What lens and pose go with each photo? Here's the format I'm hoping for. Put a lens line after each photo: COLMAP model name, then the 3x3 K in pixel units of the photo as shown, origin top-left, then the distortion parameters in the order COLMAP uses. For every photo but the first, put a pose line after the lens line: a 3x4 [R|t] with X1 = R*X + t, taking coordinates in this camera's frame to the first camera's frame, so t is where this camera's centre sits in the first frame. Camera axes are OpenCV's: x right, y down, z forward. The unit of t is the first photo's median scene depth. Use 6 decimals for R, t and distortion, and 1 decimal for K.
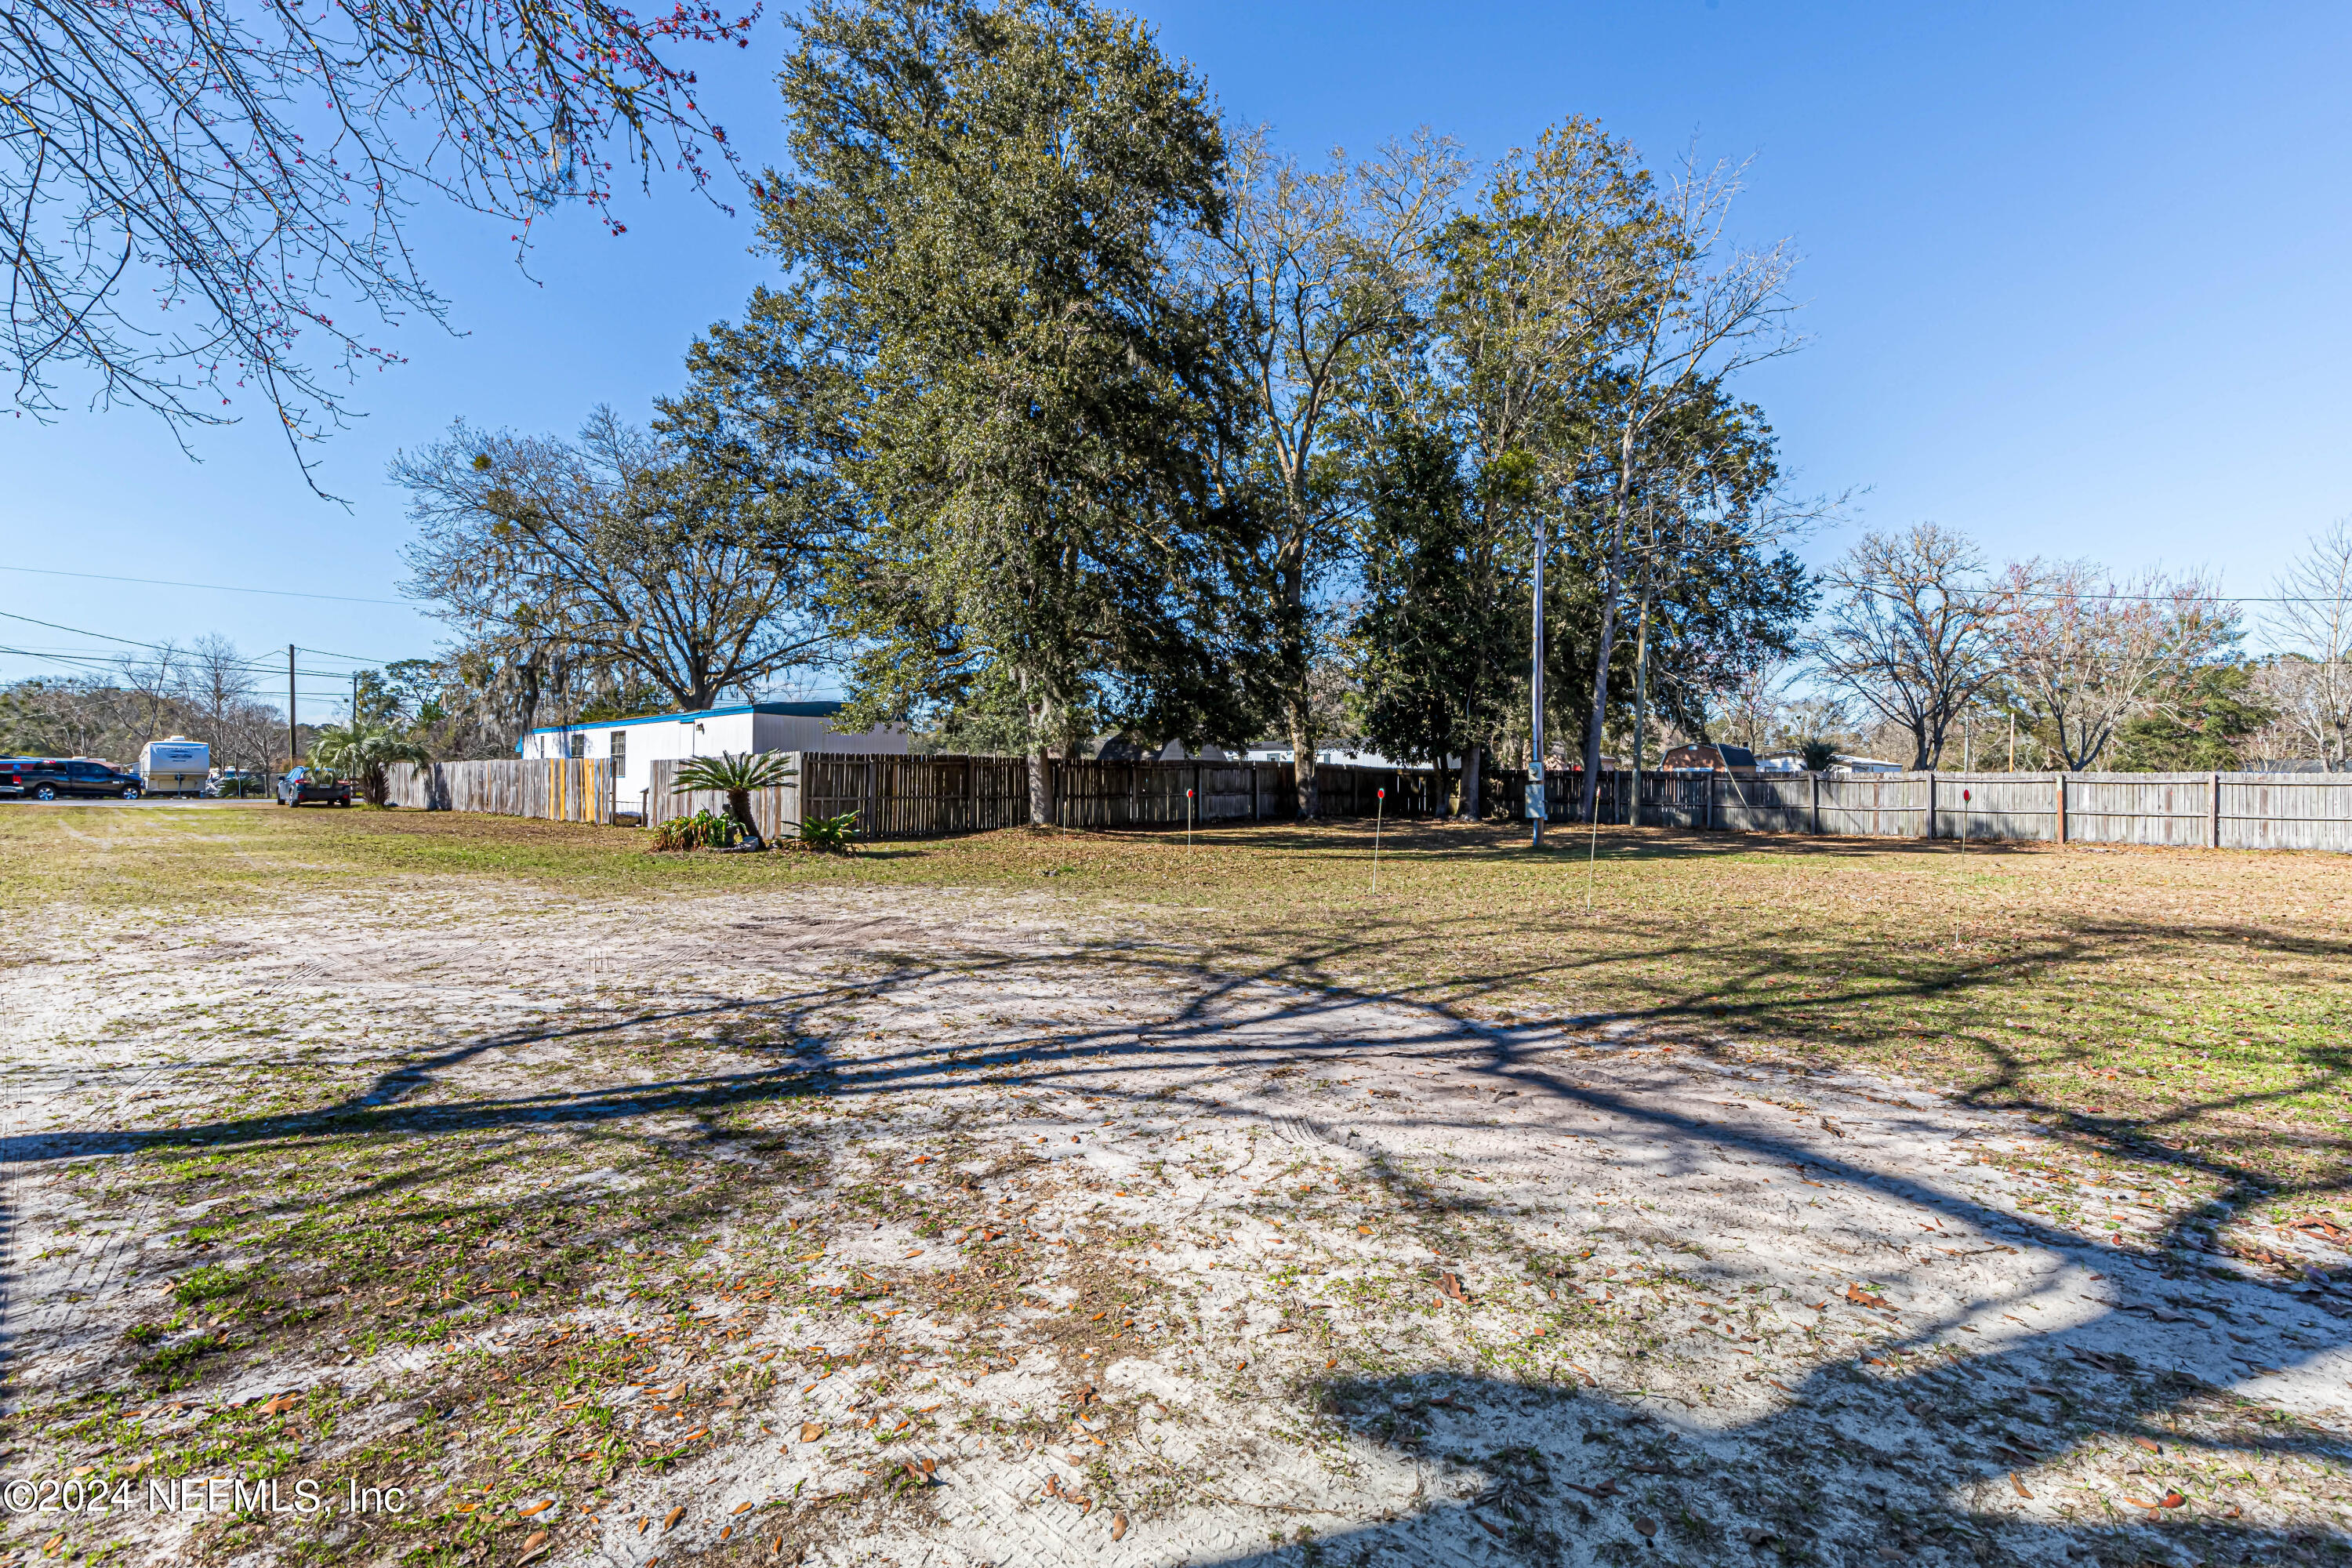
lens RADIAL K [[1058.4, 0, 1181.3], [0, 1058.4, 781.2], [0, 0, 1]] dist [0.008602, -0.001162]
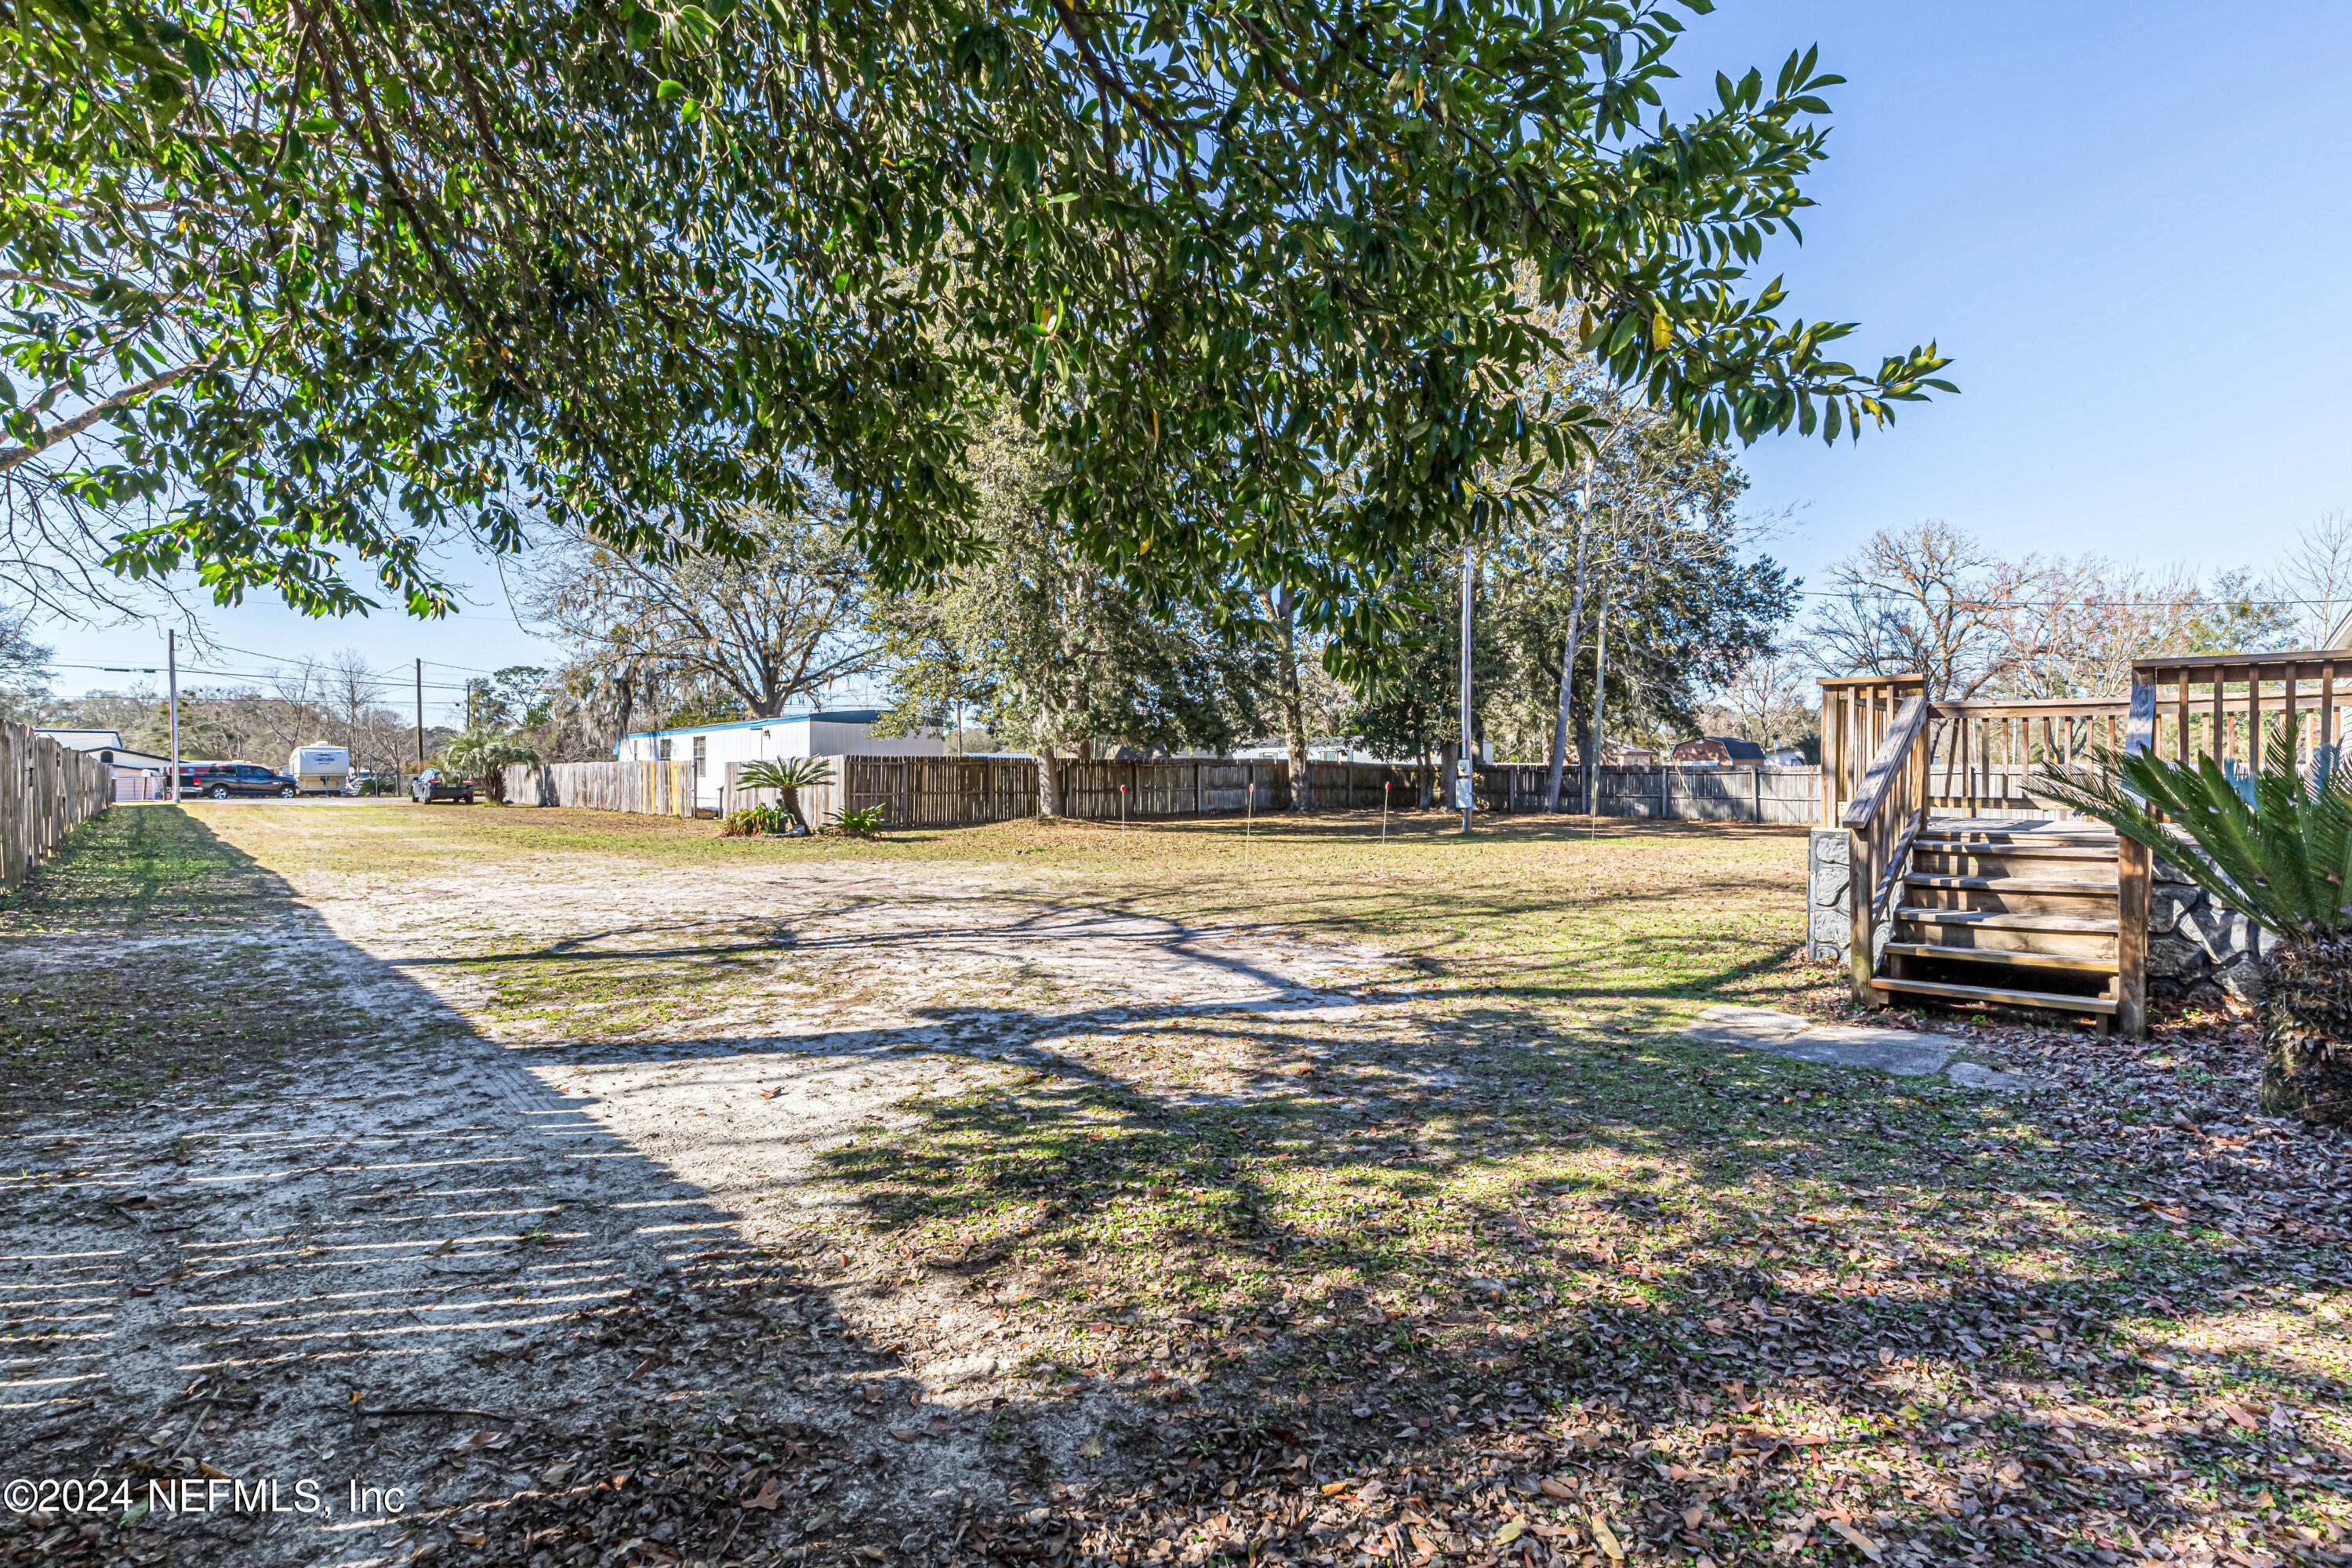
lens RADIAL K [[1058.4, 0, 1181.3], [0, 1058.4, 781.2], [0, 0, 1]] dist [0.008602, -0.001162]
pose [[0.997782, -0.005753, -0.066310, 0.056234], [0.006092, 0.999969, 0.004919, -0.001035], [0.066279, -0.005312, 0.997787, -0.094872]]
